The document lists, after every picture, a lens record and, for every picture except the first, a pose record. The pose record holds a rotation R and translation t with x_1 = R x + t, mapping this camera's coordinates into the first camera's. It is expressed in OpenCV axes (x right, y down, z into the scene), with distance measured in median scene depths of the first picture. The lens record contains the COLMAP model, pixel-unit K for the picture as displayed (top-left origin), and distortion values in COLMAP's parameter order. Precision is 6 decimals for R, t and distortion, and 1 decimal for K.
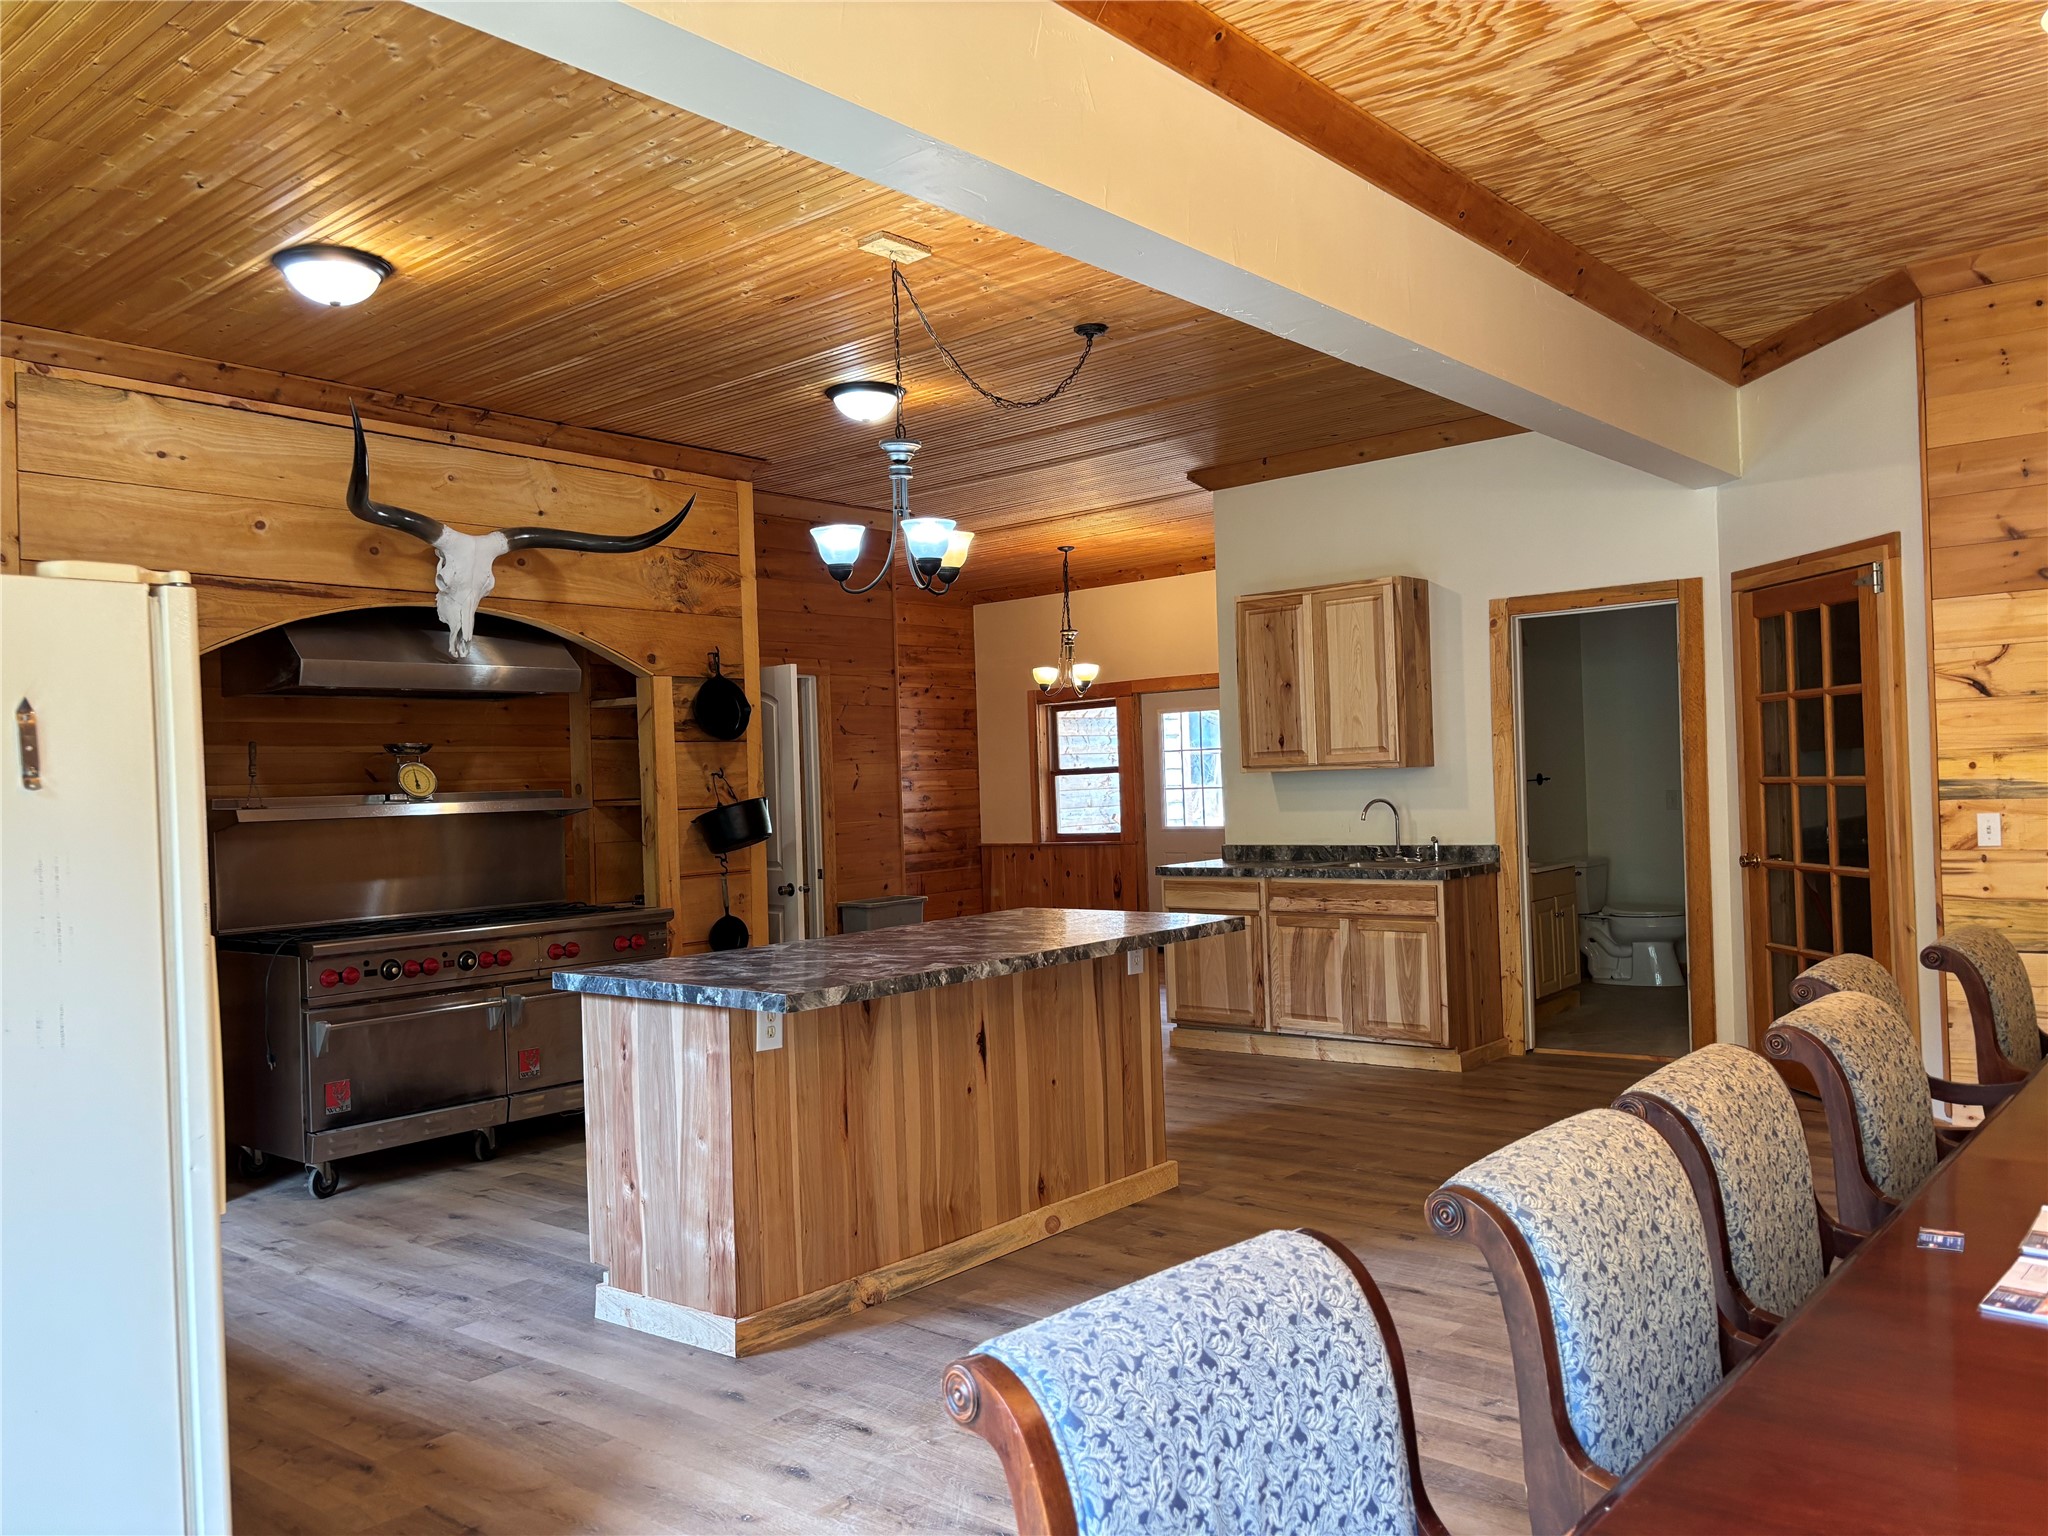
lens RADIAL K [[1542.6, 0, 1040.5], [0, 1542.6, 773.5], [0, 0, 1]] dist [0.048820, -0.042819]
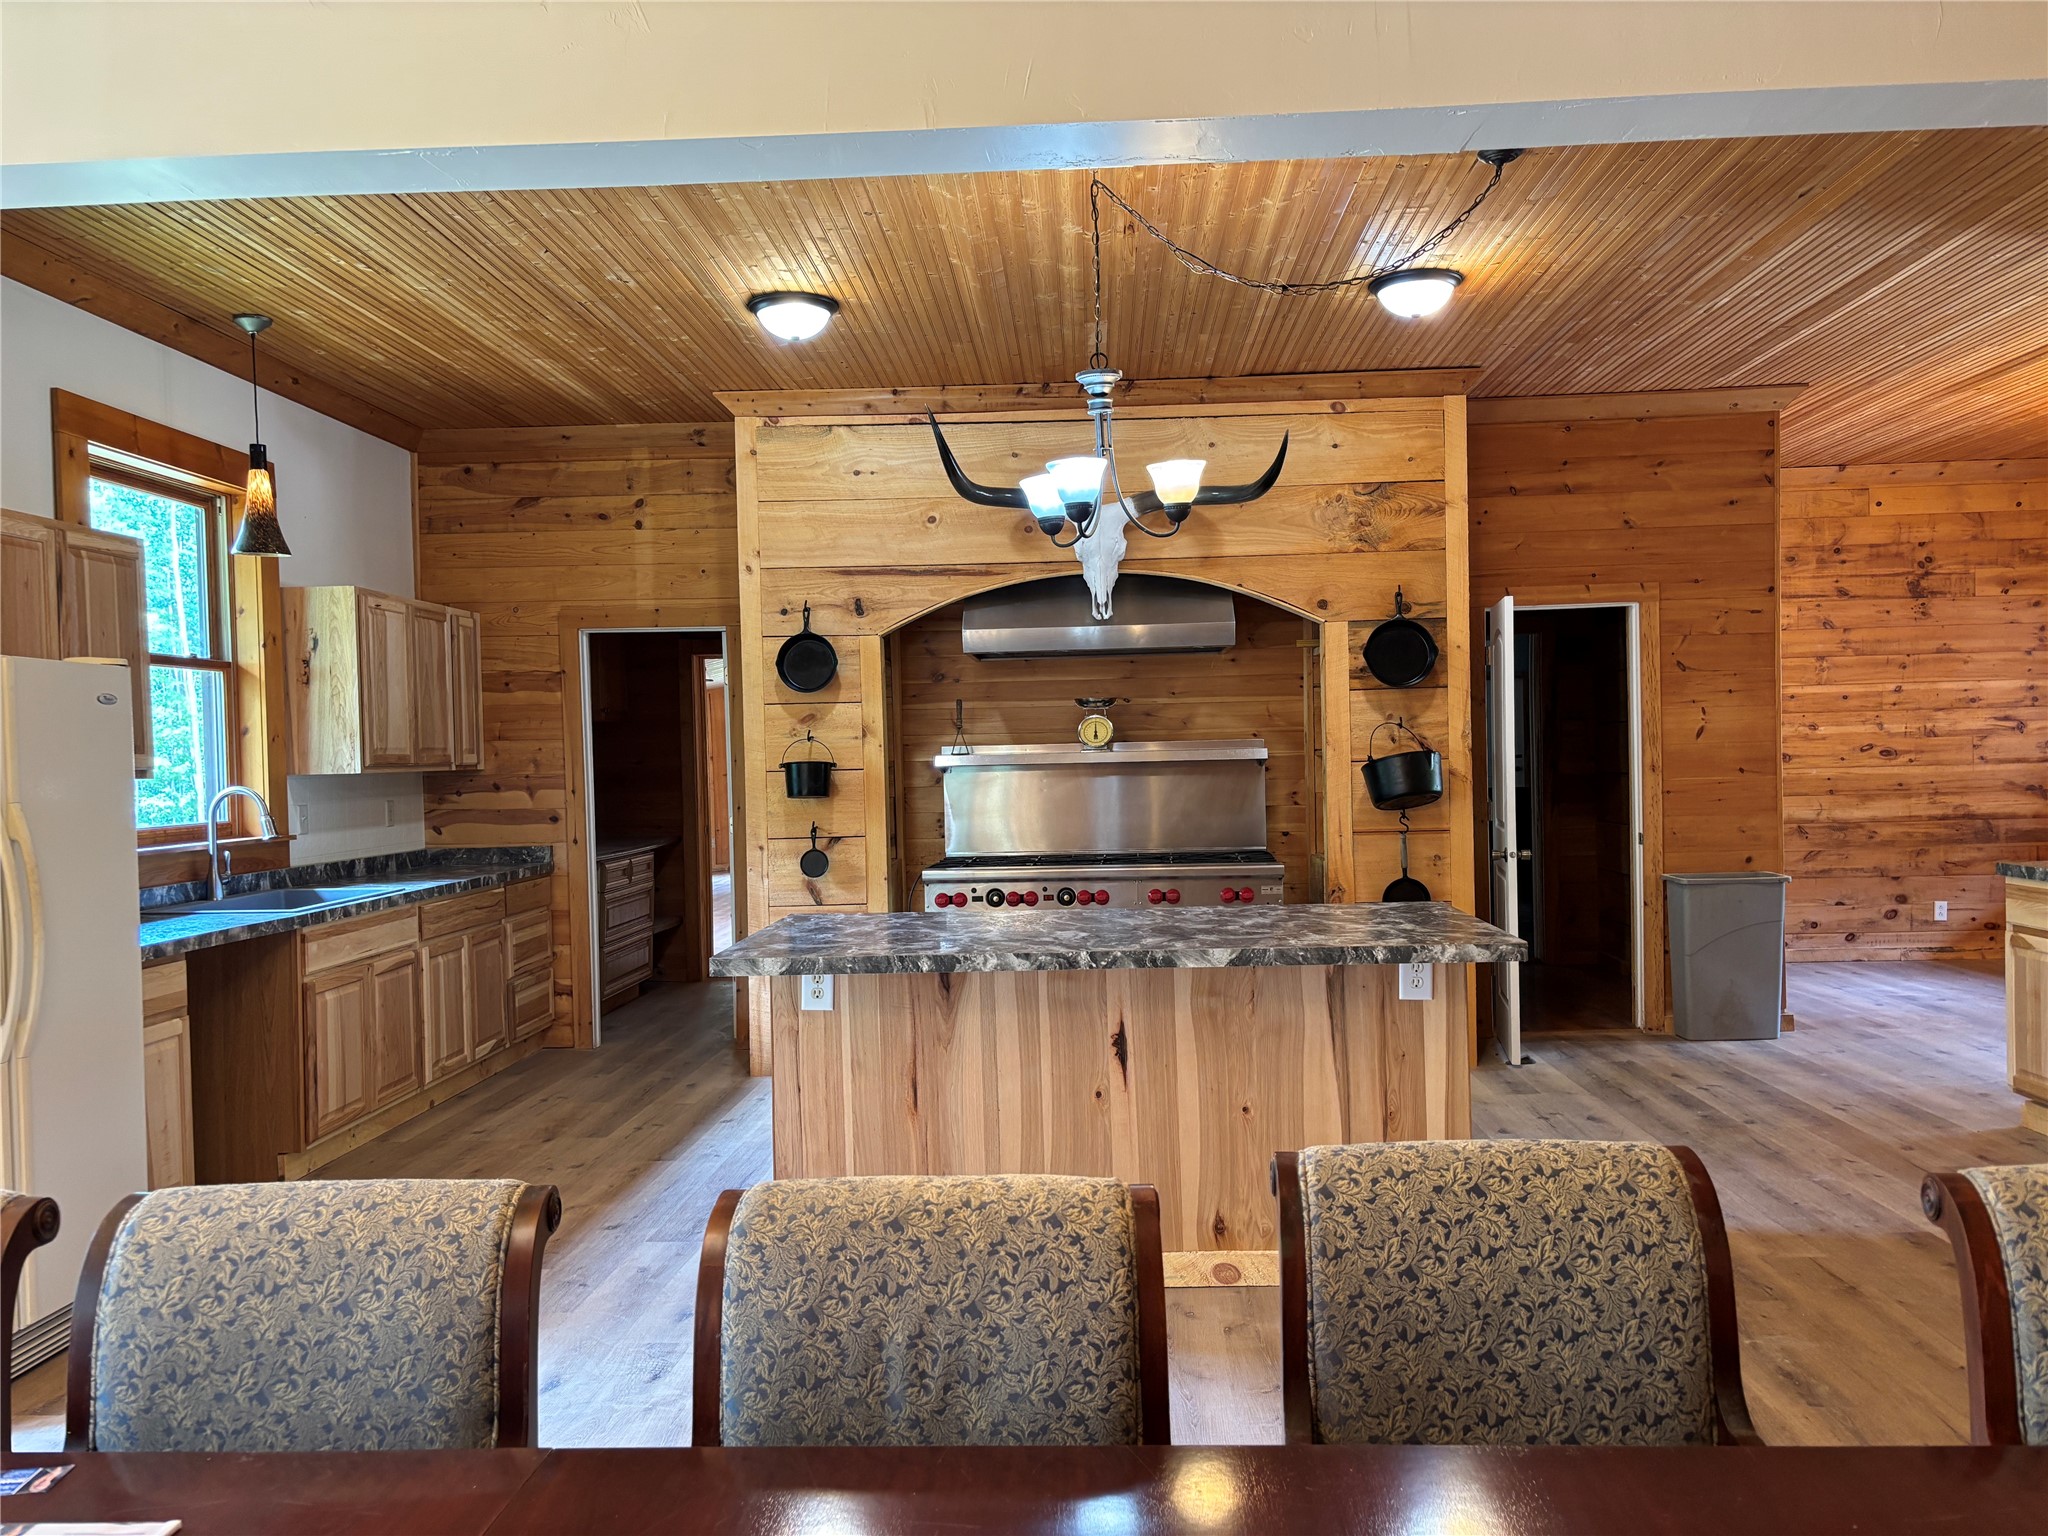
lens RADIAL K [[1542.6, 0, 1030.1], [0, 1542.6, 783.7], [0, 0, 1]] dist [0.048820, -0.042819]
pose [[0.605379, 0.038717, -0.794995, 0.517682], [0.007105, 0.998514, 0.054040, -0.020554], [0.795906, -0.038363, 0.604204, 0.347526]]
